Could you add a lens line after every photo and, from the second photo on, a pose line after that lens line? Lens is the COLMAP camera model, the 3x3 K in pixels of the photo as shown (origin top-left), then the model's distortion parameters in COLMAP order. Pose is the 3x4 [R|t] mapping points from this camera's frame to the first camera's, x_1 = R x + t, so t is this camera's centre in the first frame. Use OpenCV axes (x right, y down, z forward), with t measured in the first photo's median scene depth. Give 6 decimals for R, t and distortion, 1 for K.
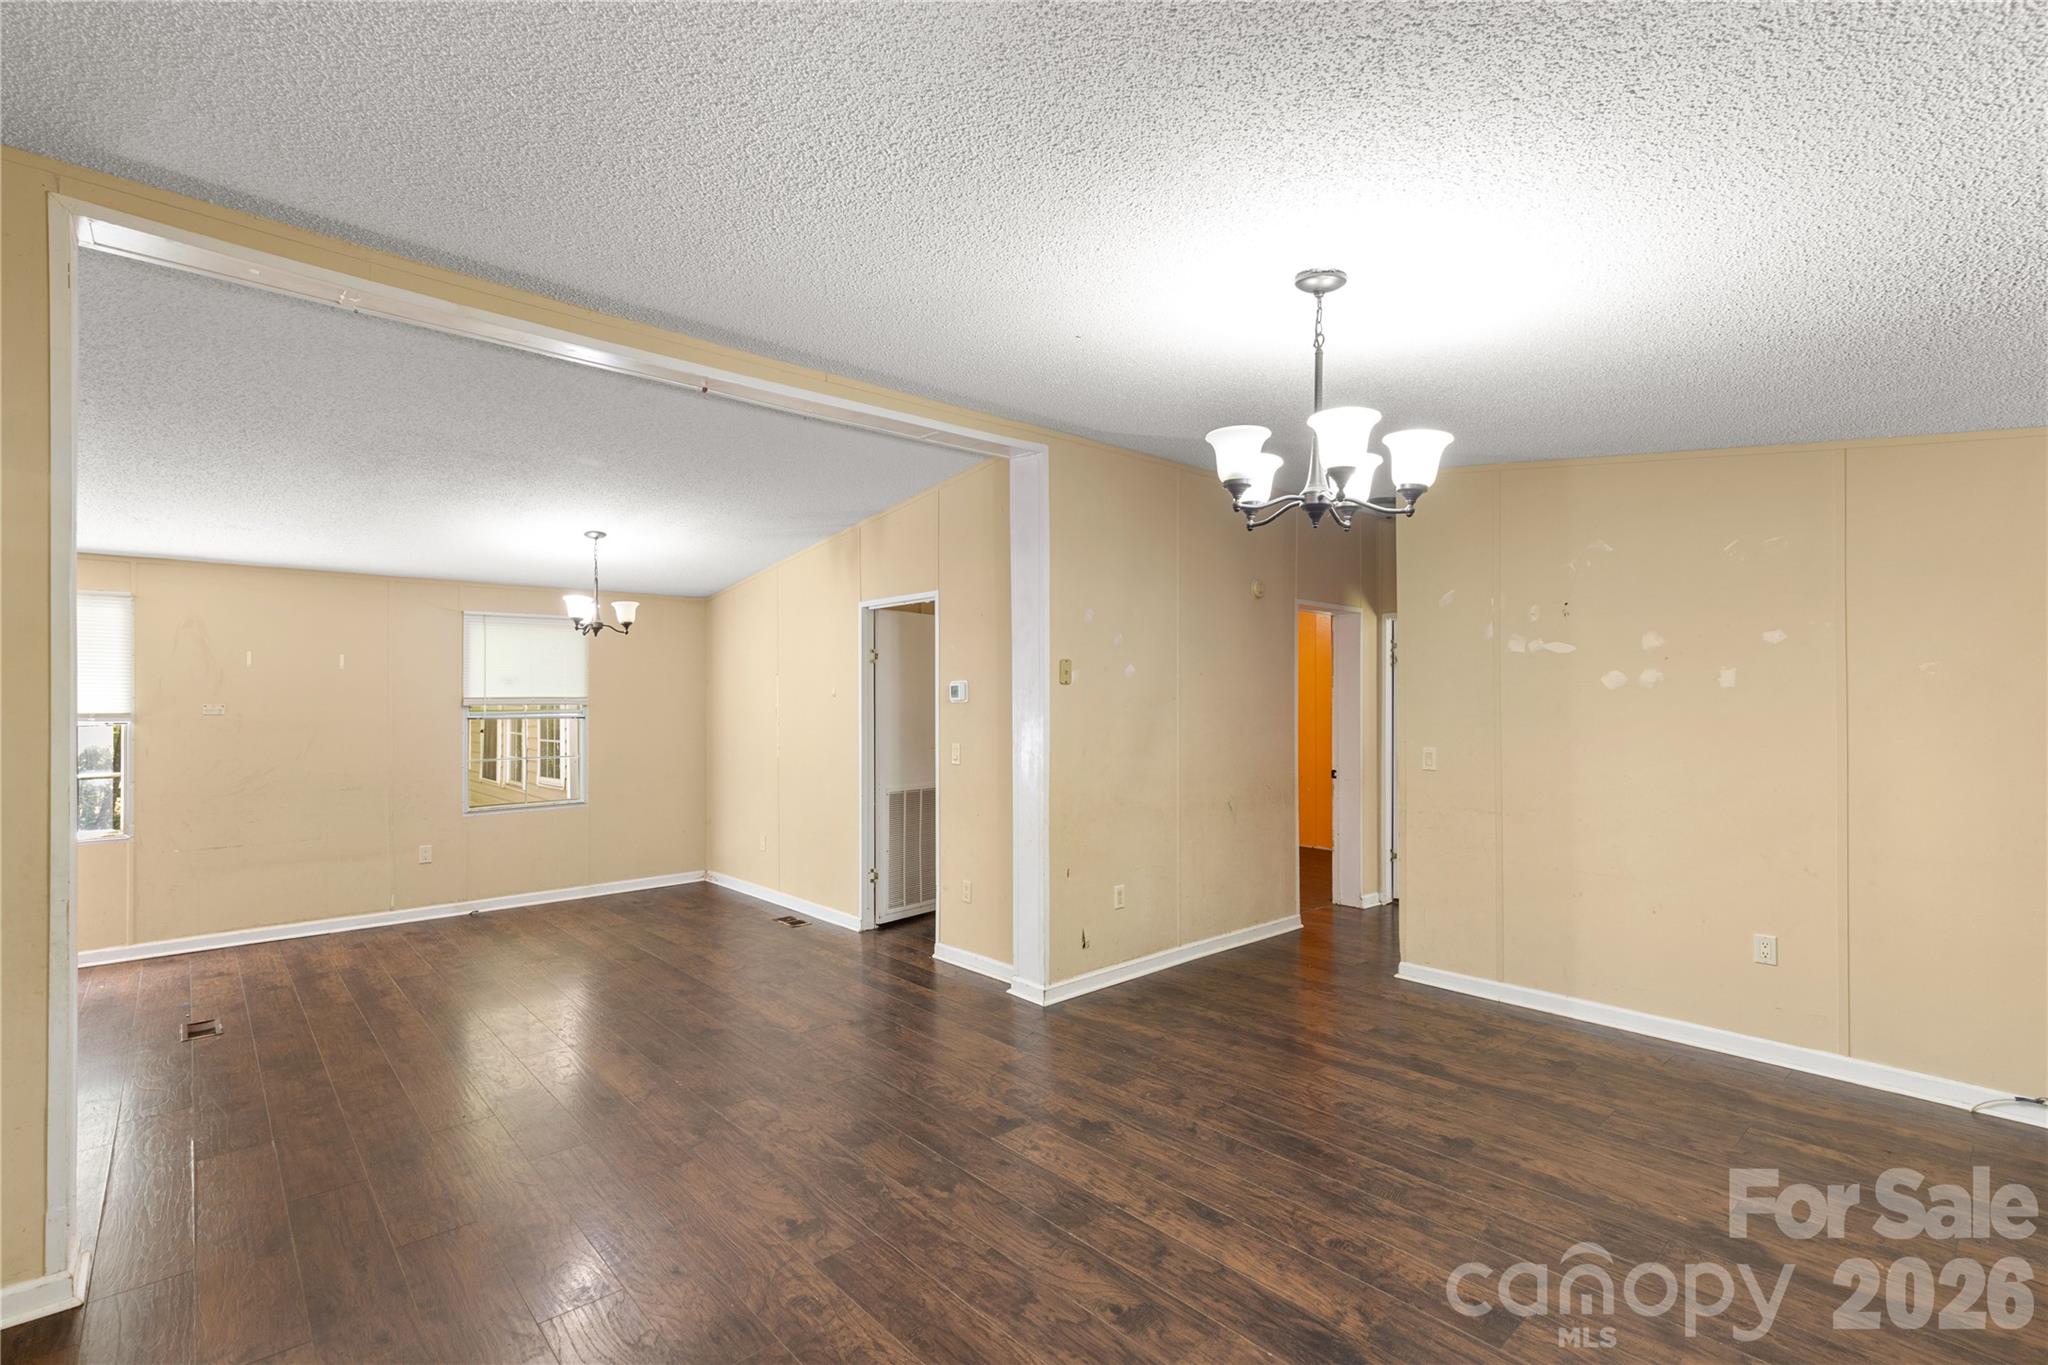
lens RADIAL K [[925.8, 0, 1026.6], [0, 925.8, 696.0], [0, 0, 1]] dist [0.007828, -0.000838]
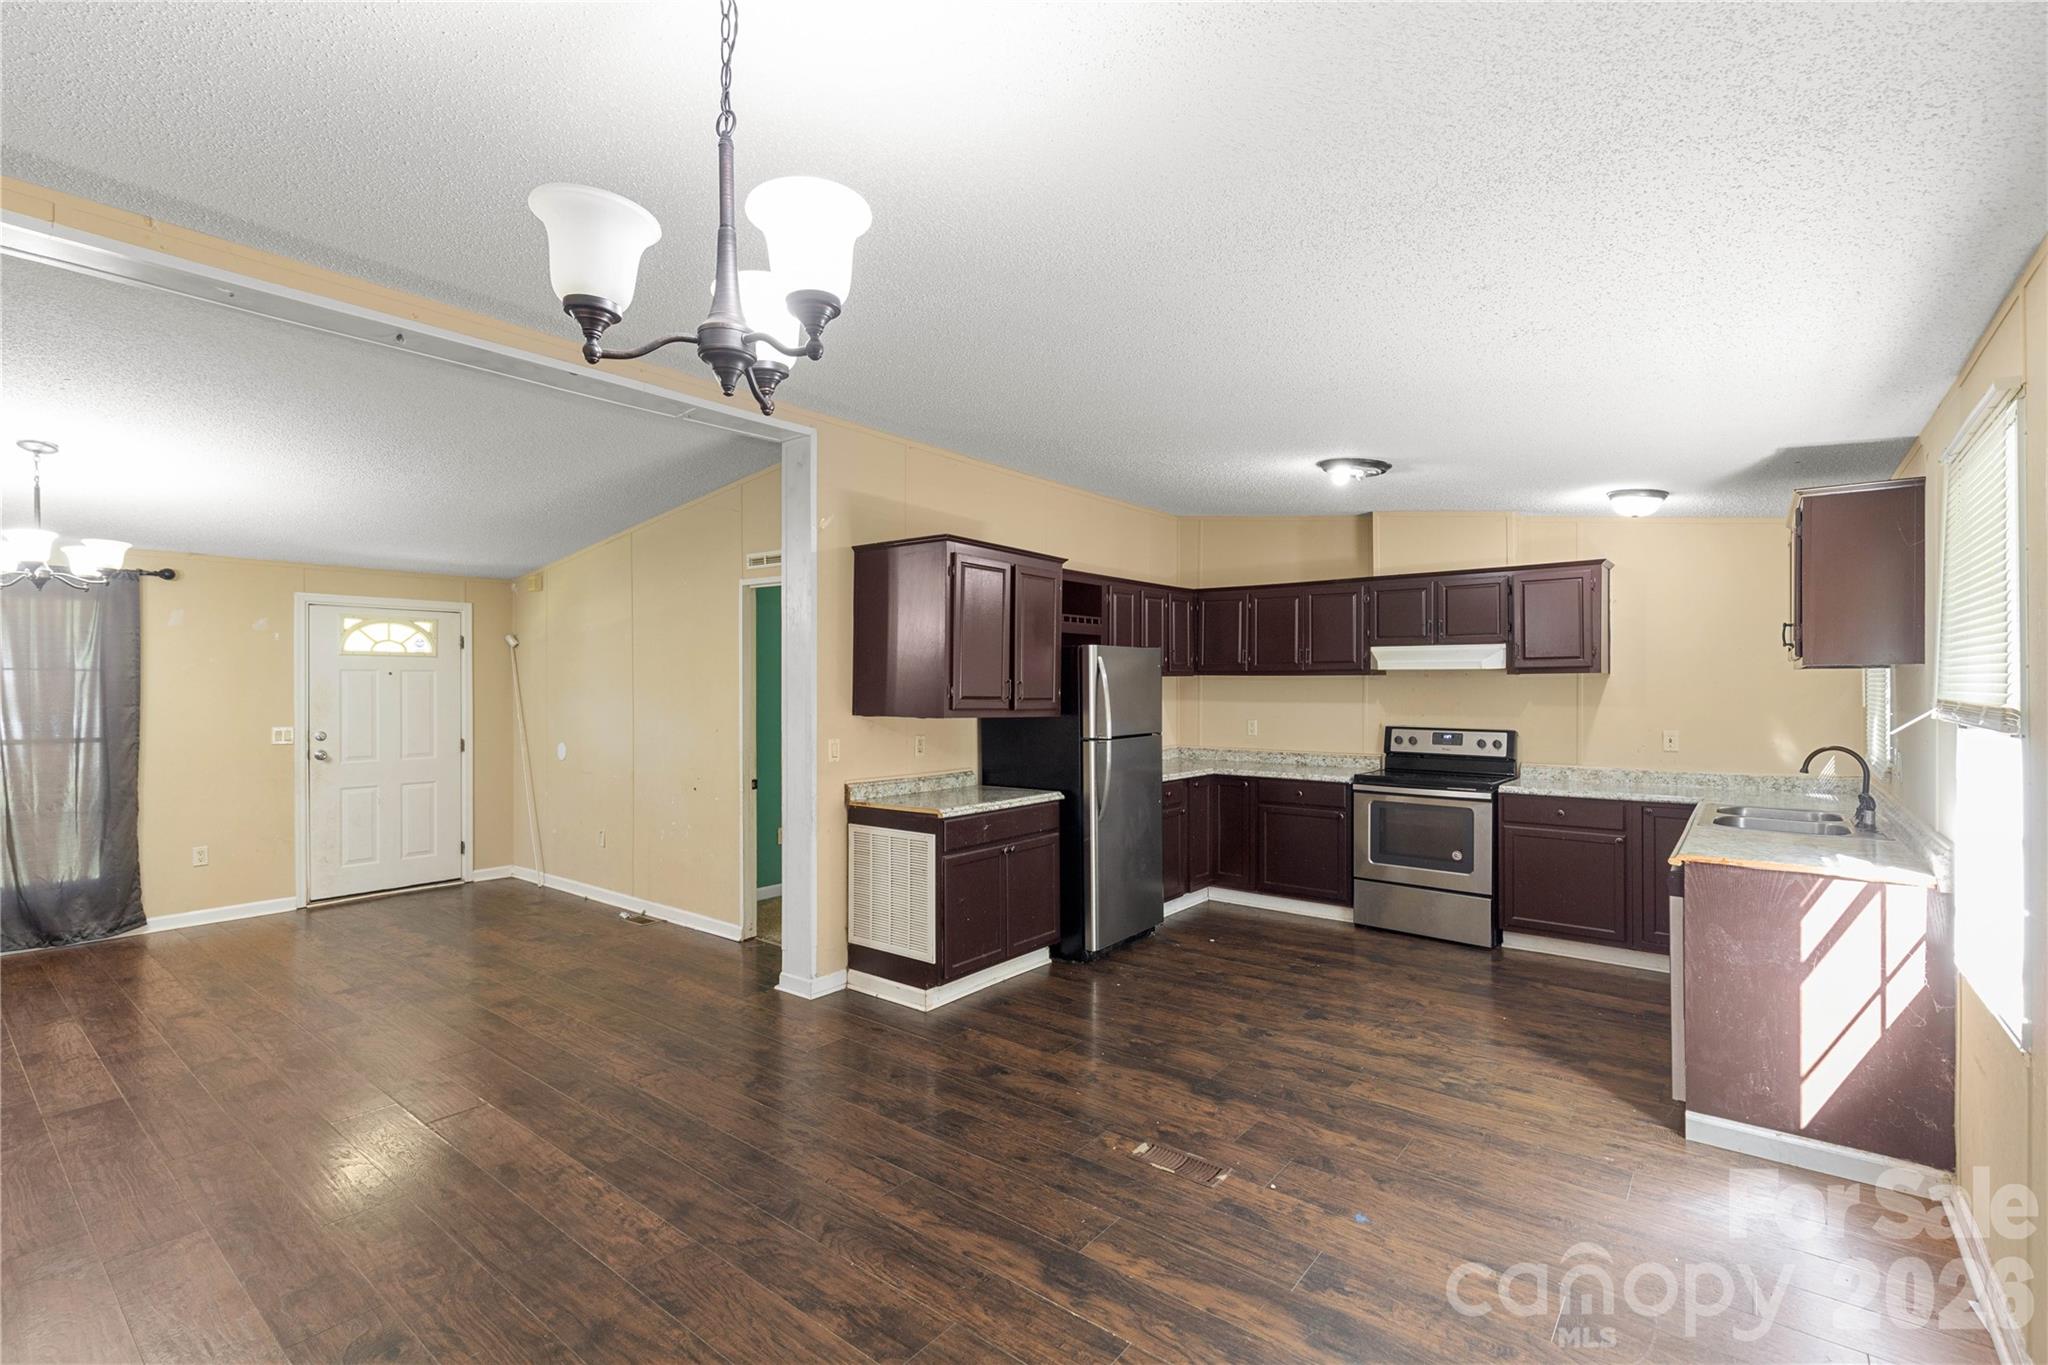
lens RADIAL K [[925.8, 0, 1020.7], [0, 925.8, 680.2], [0, 0, 1]] dist [0.007828, -0.000838]
pose [[-0.988403, 0.004175, -0.151797, -0.802025], [0.006130, 0.999904, -0.012413, 0.009378], [0.151731, -0.013200, -0.988334, 1.973767]]
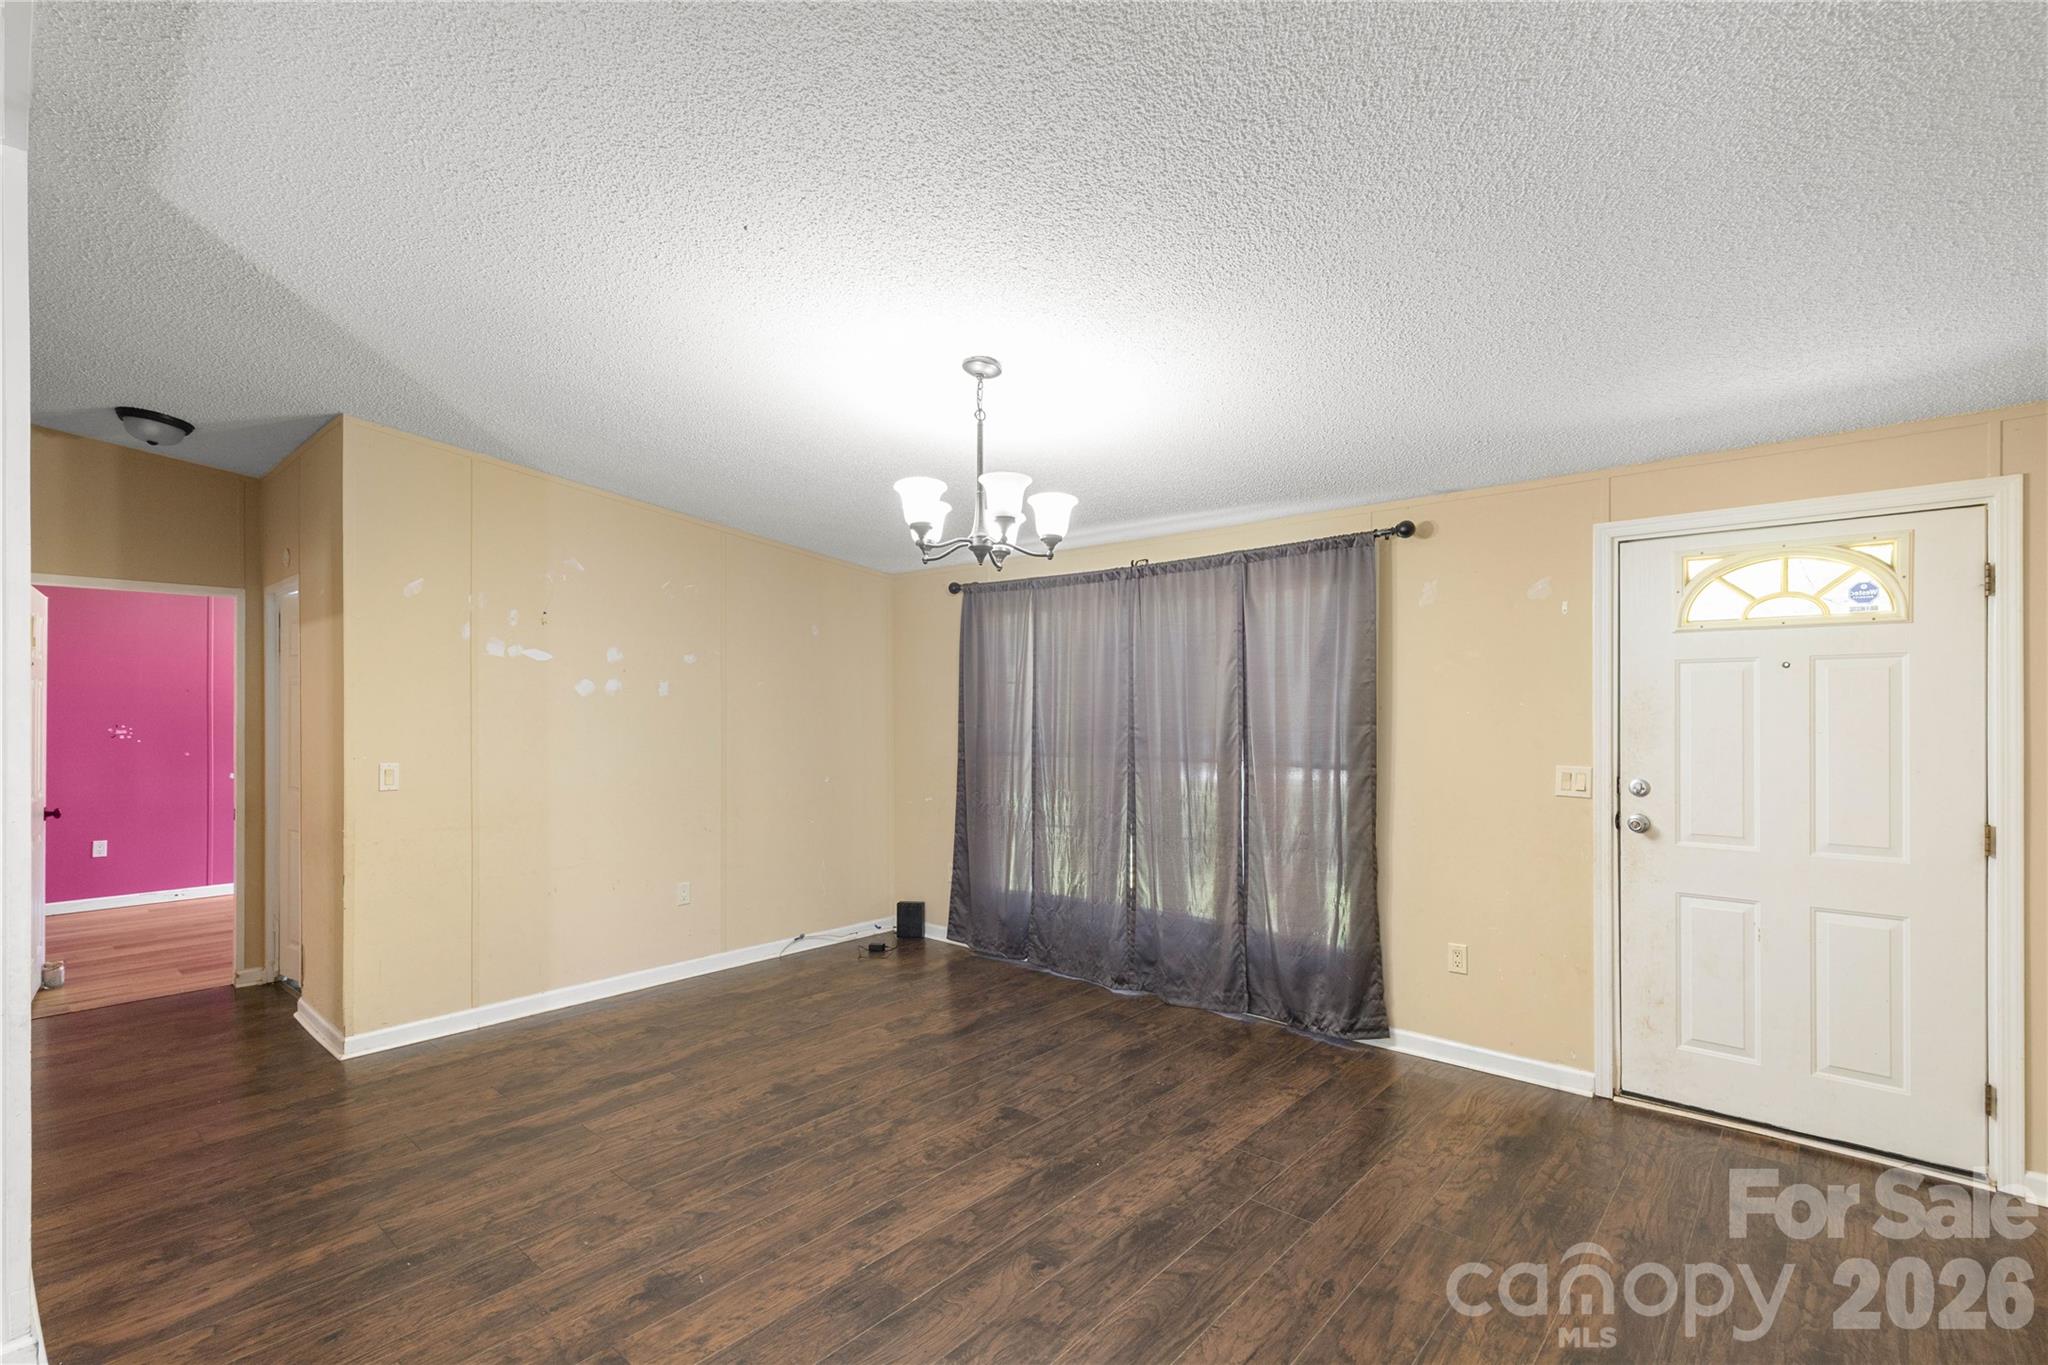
lens RADIAL K [[925.8, 0, 1013.0], [0, 925.8, 709.3], [0, 0, 1]] dist [0.007828, -0.000838]
pose [[-0.107352, 0.000688, 0.994221, -0.614878], [-0.002706, 0.999996, -0.000984, 0.009145], [-0.994217, -0.002796, -0.107350, 0.725183]]
